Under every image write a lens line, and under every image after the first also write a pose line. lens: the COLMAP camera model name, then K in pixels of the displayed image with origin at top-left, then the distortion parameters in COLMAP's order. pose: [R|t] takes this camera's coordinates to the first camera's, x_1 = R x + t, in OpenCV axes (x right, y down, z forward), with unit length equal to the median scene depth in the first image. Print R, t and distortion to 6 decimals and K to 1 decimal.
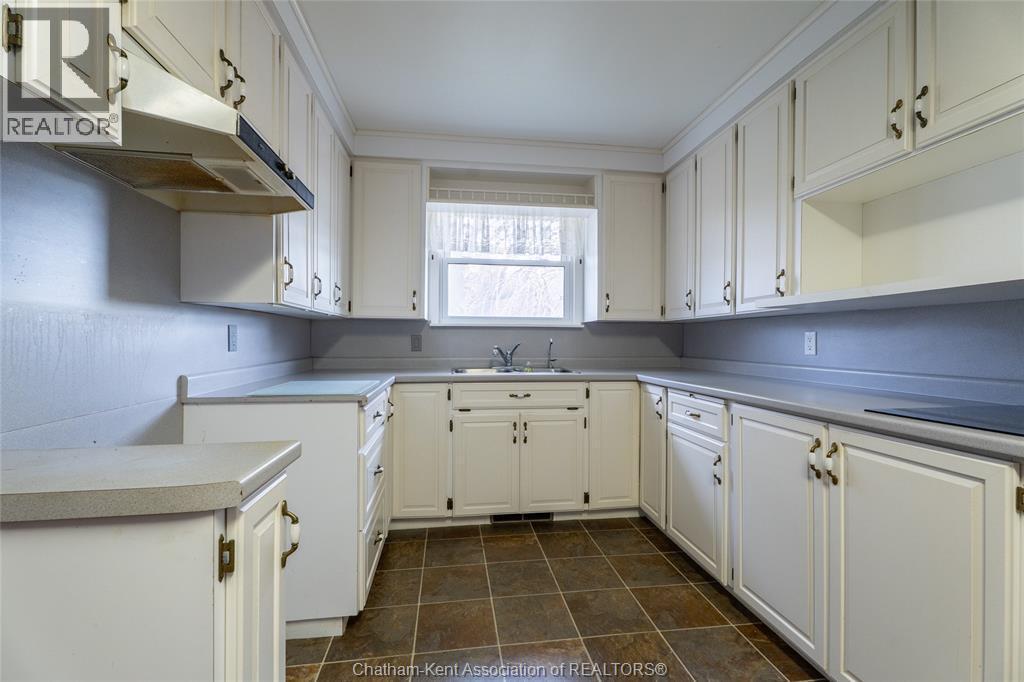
lens RADIAL K [[470.1, 0, 508.9], [0, 470.1, 343.1], [0, 0, 1]] dist [-0.006256, 0.002480]
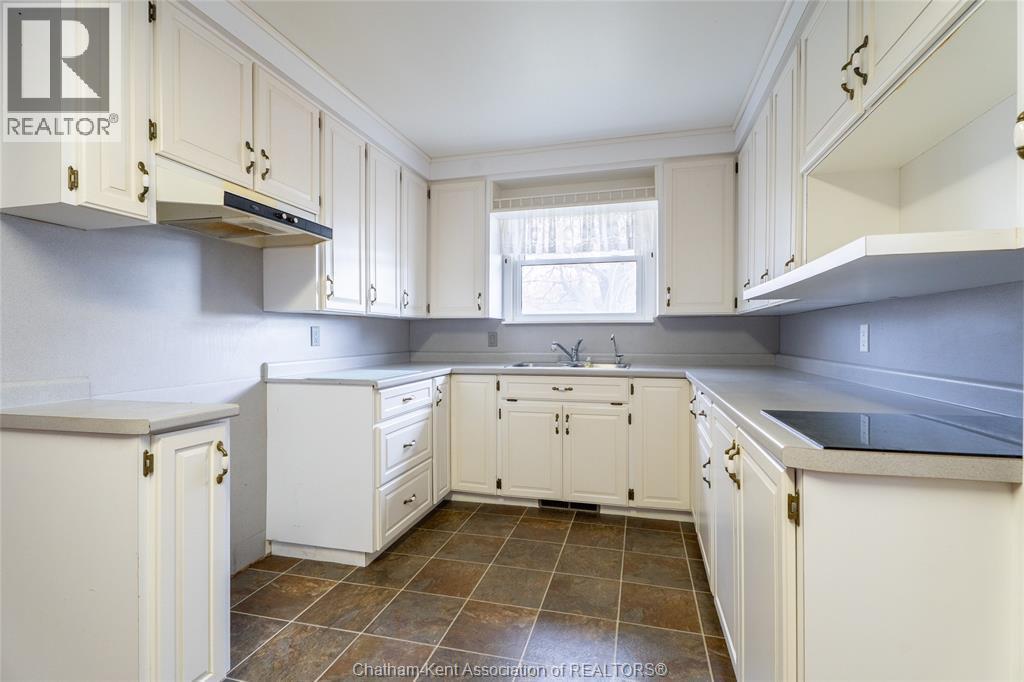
lens RADIAL K [[470.1, 0, 503.6], [0, 470.1, 341.2], [0, 0, 1]] dist [-0.006256, 0.002480]
pose [[0.919994, -0.001640, -0.391930, 0.328952], [0.003462, 0.999986, 0.003943, 0.000059], [0.391918, -0.004984, 0.919987, -0.021110]]
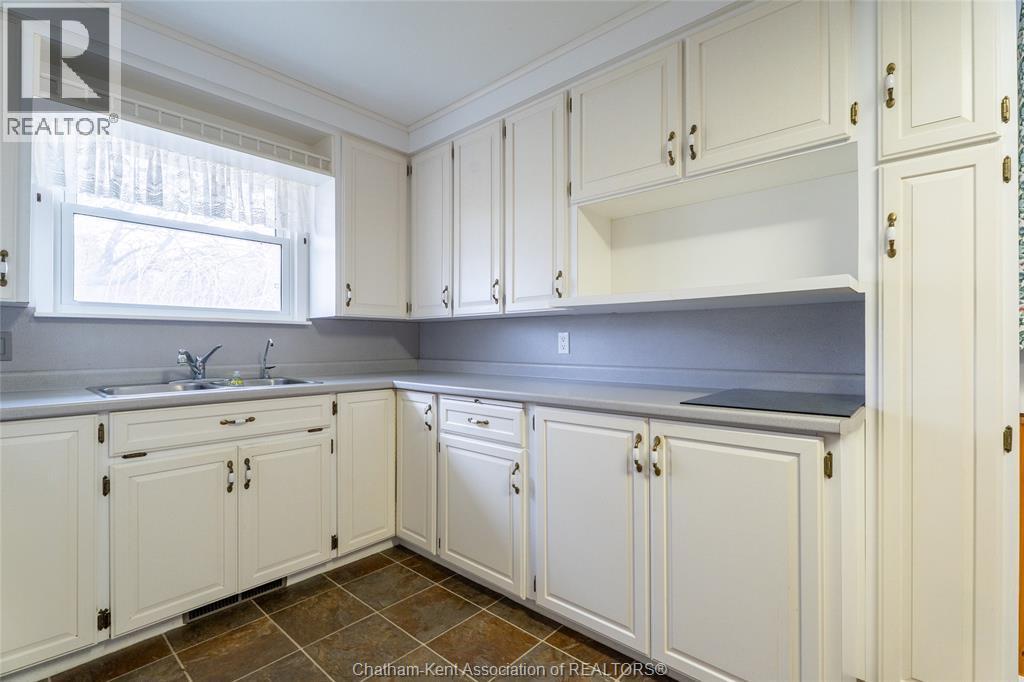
lens RADIAL K [[470.1, 0, 528.2], [0, 470.1, 343.6], [0, 0, 1]] dist [-0.006256, 0.002480]
pose [[0.748227, -0.004013, 0.663430, -0.117857], [0.006097, 0.999981, -0.000827, 0.001838], [-0.663414, 0.004663, 0.748238, 0.214650]]
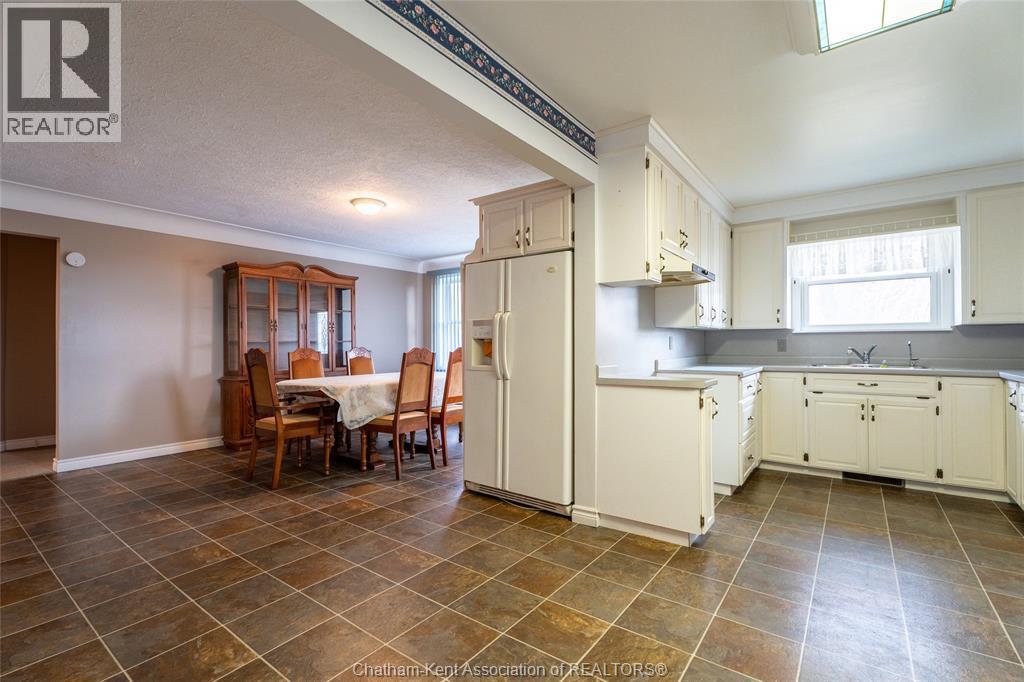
lens RADIAL K [[470.1, 0, 503.7], [0, 470.1, 341.9], [0, 0, 1]] dist [-0.006256, 0.002480]
pose [[0.719153, -0.010843, -0.694767, 0.213668], [0.002332, 0.999910, -0.013192, 0.007066], [0.694848, 0.007867, 0.719114, -0.688797]]
